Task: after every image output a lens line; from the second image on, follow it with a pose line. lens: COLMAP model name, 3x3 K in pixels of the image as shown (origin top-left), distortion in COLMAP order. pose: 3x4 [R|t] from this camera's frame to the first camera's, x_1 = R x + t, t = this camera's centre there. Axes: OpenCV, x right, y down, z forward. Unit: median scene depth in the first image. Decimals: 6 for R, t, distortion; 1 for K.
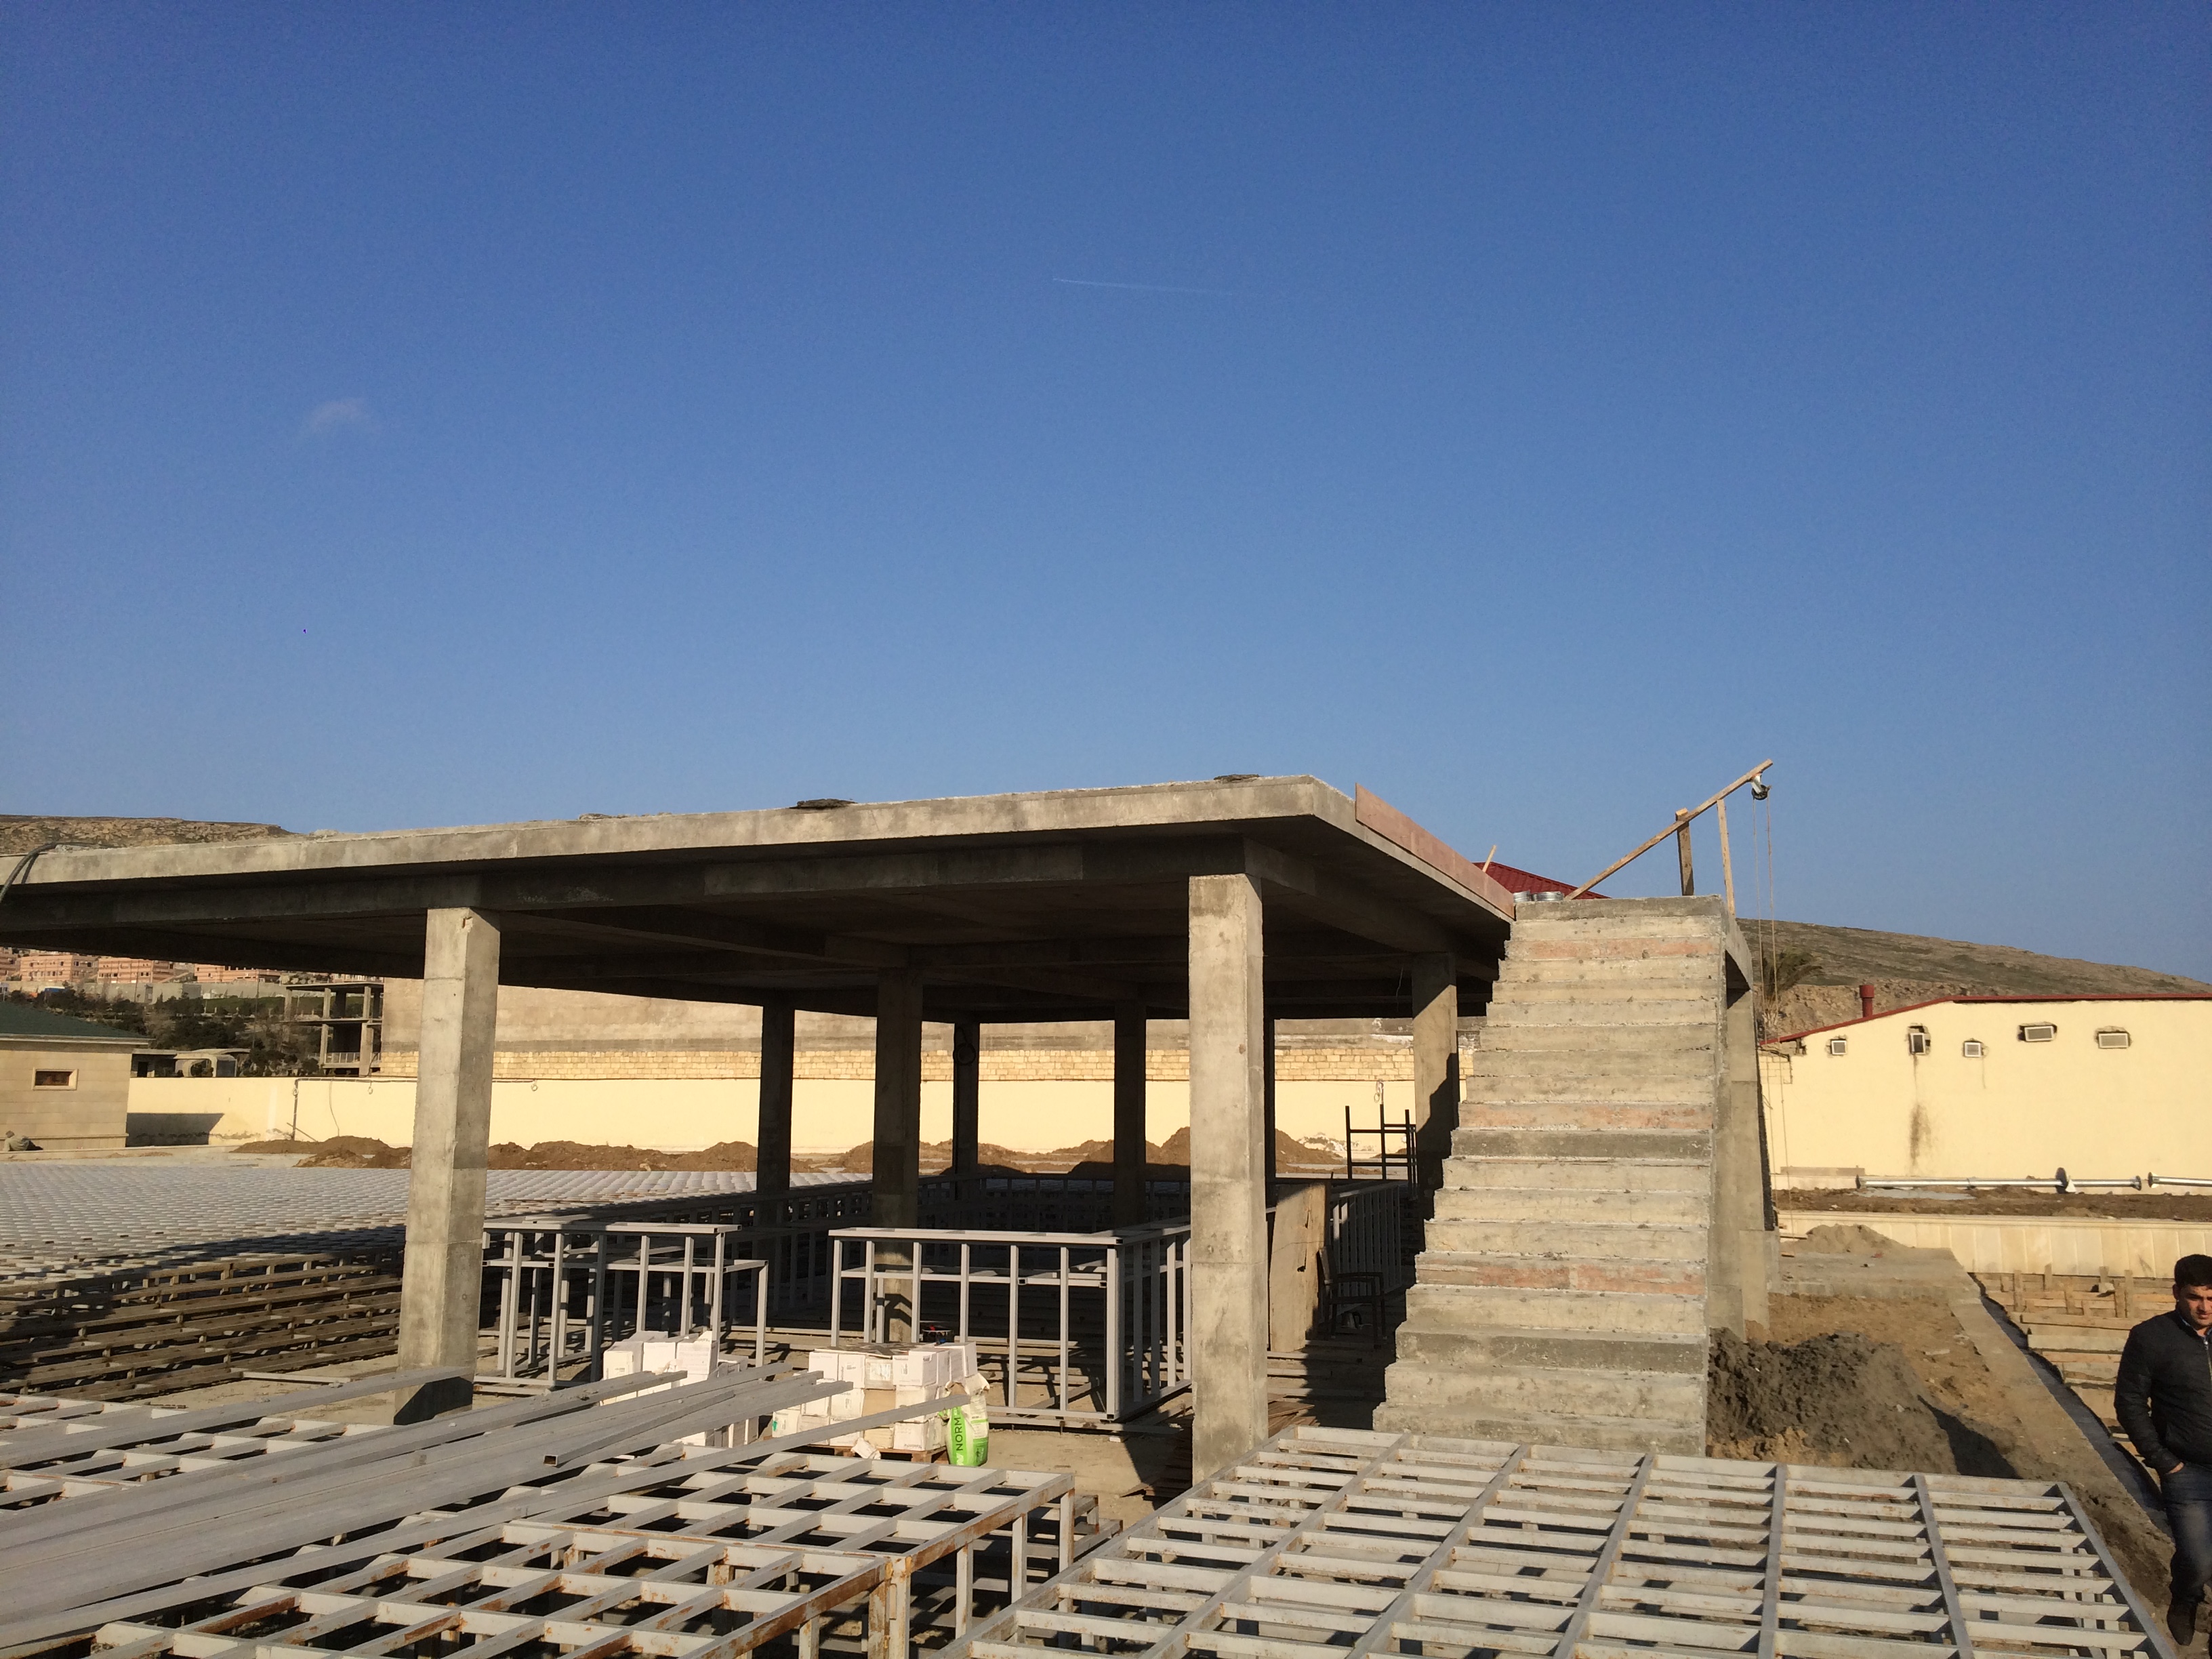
lens RADIAL K [[1871.6, 0, 1102.9], [0, 1871.6, 886.8], [0, 0, 1]] dist [0.102925, -0.139934]
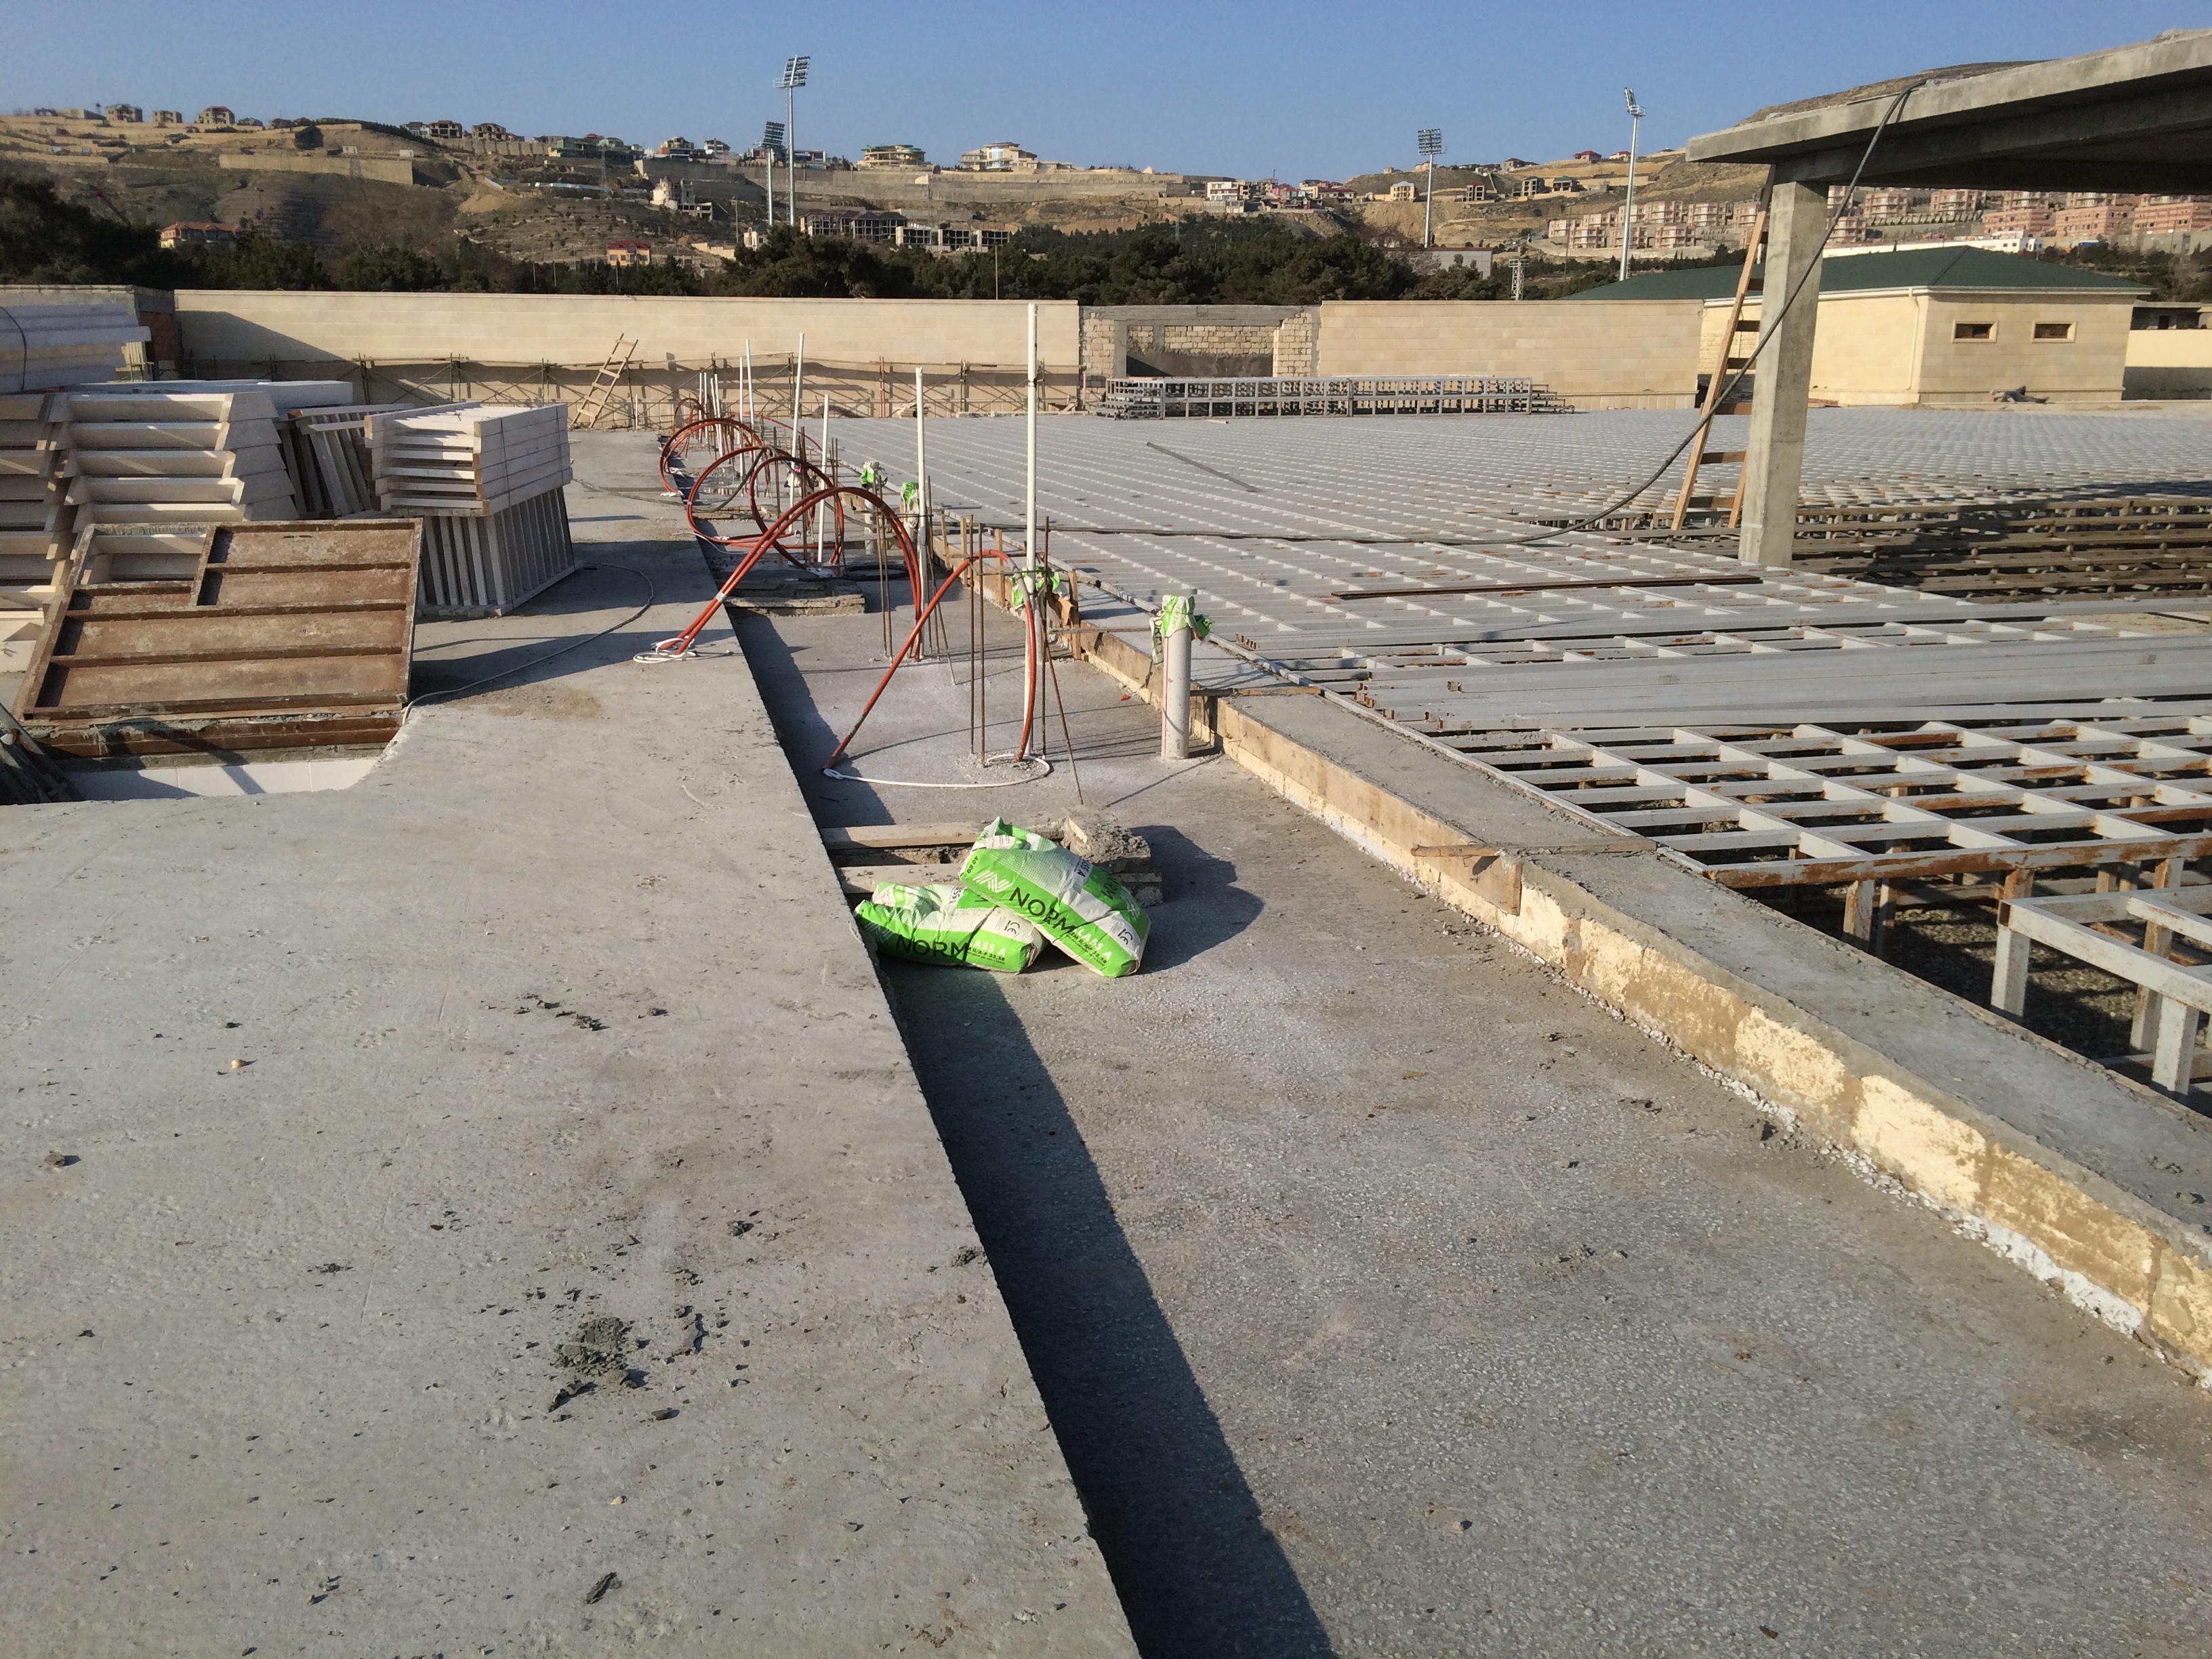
lens RADIAL K [[1871.6, 0, 1102.9], [0, 1871.6, 886.8], [0, 0, 1]] dist [0.102925, -0.139934]
pose [[0.550125, 0.212369, -0.807627, 0.147754], [0.098480, 0.943876, 0.315277, 0.020933], [0.829255, -0.252977, 0.498336, -0.031806]]
